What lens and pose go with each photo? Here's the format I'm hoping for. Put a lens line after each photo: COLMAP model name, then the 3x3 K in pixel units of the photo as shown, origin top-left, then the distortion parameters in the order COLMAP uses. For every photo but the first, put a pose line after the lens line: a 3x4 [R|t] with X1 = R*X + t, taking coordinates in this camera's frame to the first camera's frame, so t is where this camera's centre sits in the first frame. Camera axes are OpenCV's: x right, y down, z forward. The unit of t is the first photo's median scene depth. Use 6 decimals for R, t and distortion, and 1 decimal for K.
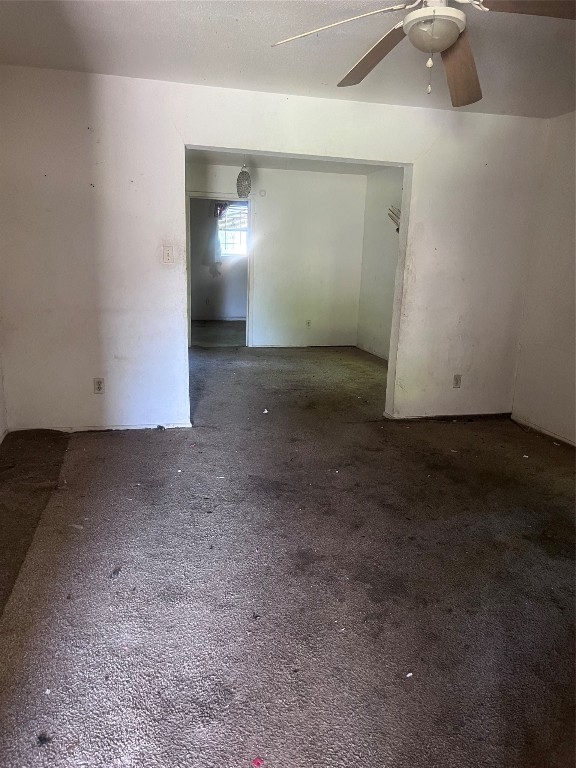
lens RADIAL K [[550.8, 0, 288.0], [0, 550.8, 384.0], [0, 0, 1]] dist [0.003708, -0.001027]
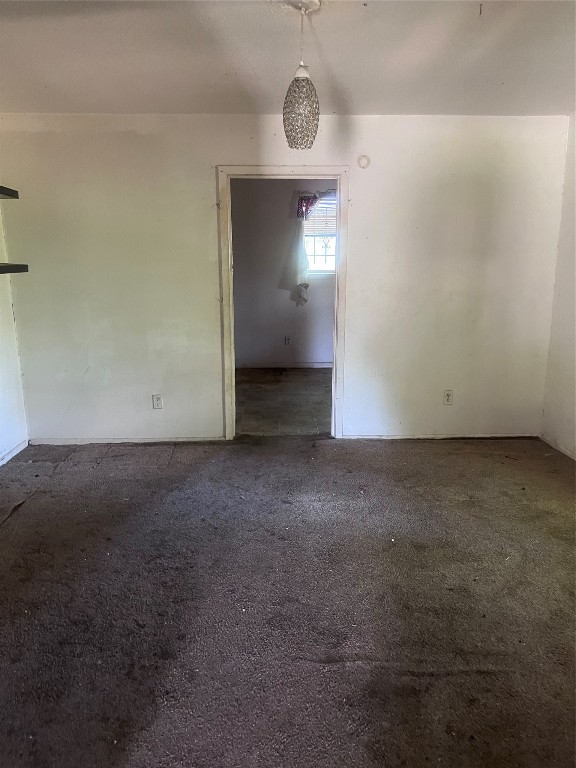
lens RADIAL K [[550.8, 0, 288.0], [0, 550.8, 384.0], [0, 0, 1]] dist [0.003708, -0.001027]
pose [[0.978653, 0.003105, -0.205497, -0.003388], [-0.006985, 0.999811, -0.018157, -0.086927], [0.205401, 0.019205, 0.978489, 0.345734]]
